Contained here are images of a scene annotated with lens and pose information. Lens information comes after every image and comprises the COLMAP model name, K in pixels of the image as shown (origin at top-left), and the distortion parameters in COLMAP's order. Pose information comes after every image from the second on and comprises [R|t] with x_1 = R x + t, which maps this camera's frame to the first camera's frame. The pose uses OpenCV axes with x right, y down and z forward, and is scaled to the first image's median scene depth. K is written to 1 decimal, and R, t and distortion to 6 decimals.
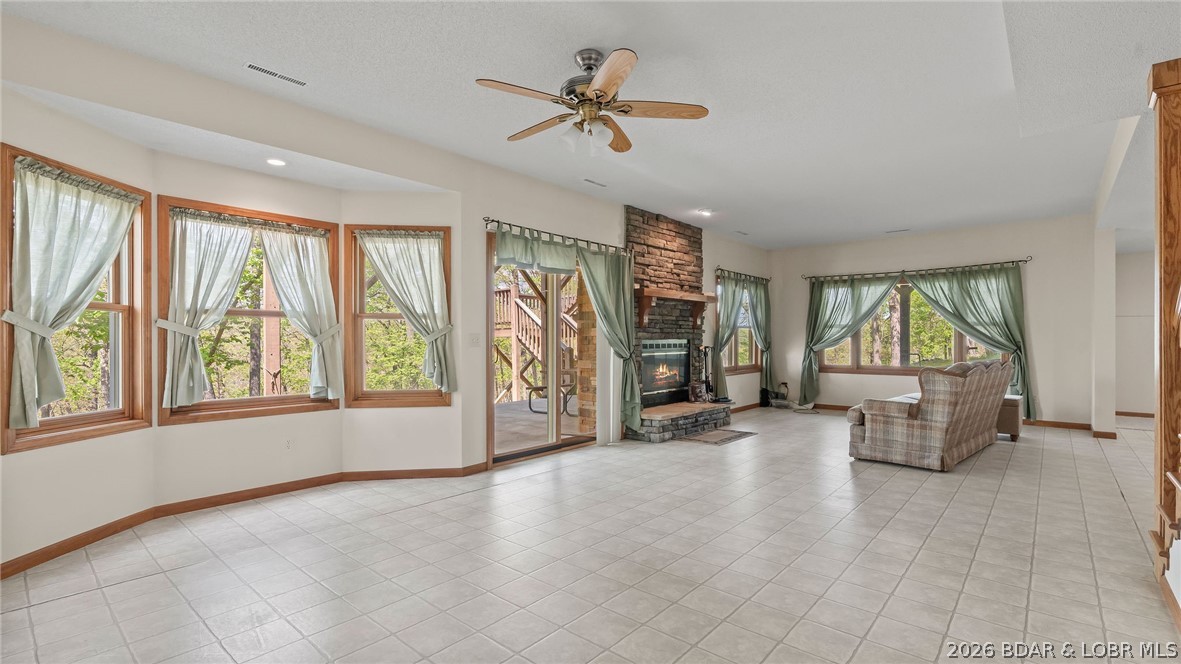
lens RADIAL K [[528.5, 0, 592.5], [0, 528.5, 338.8], [0, 0, 1]] dist [-0.004248, 0.000412]
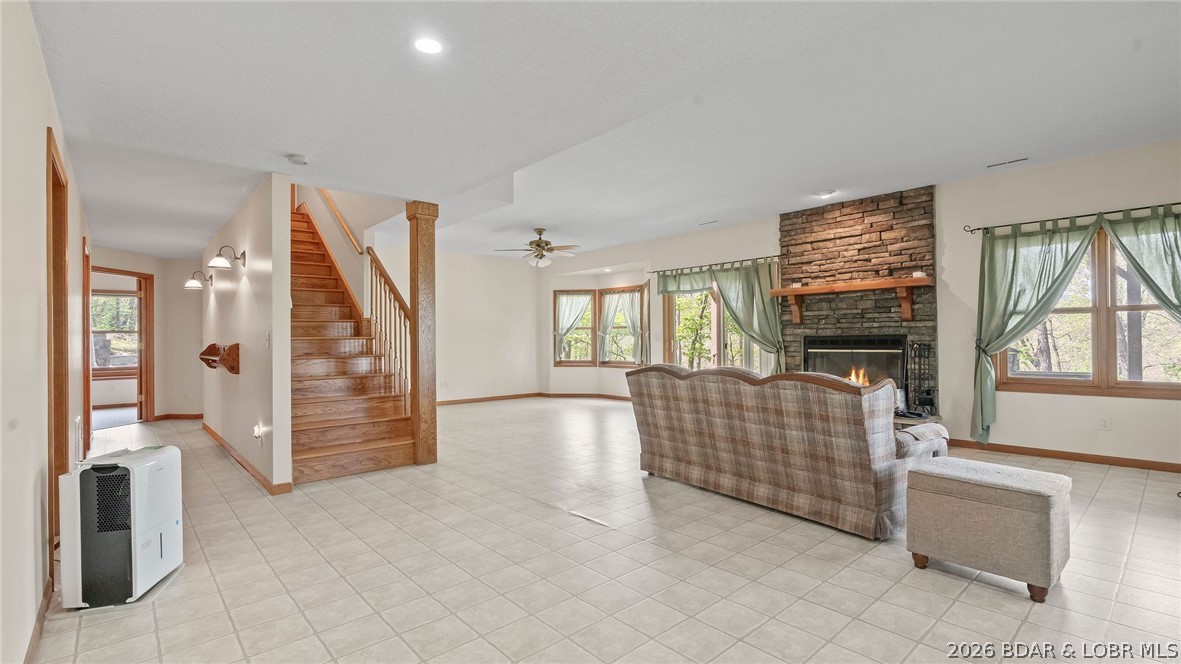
lens RADIAL K [[538.0, 0, 588.2], [0, 538.0, 335.1], [0, 0, 1]] dist [0.001350, 0.000241]
pose [[-0.132235, -0.008750, -0.991180, 1.201288], [0.005222, 0.999941, -0.009524, 0.008023], [0.991205, -0.006435, -0.132181, 0.727649]]
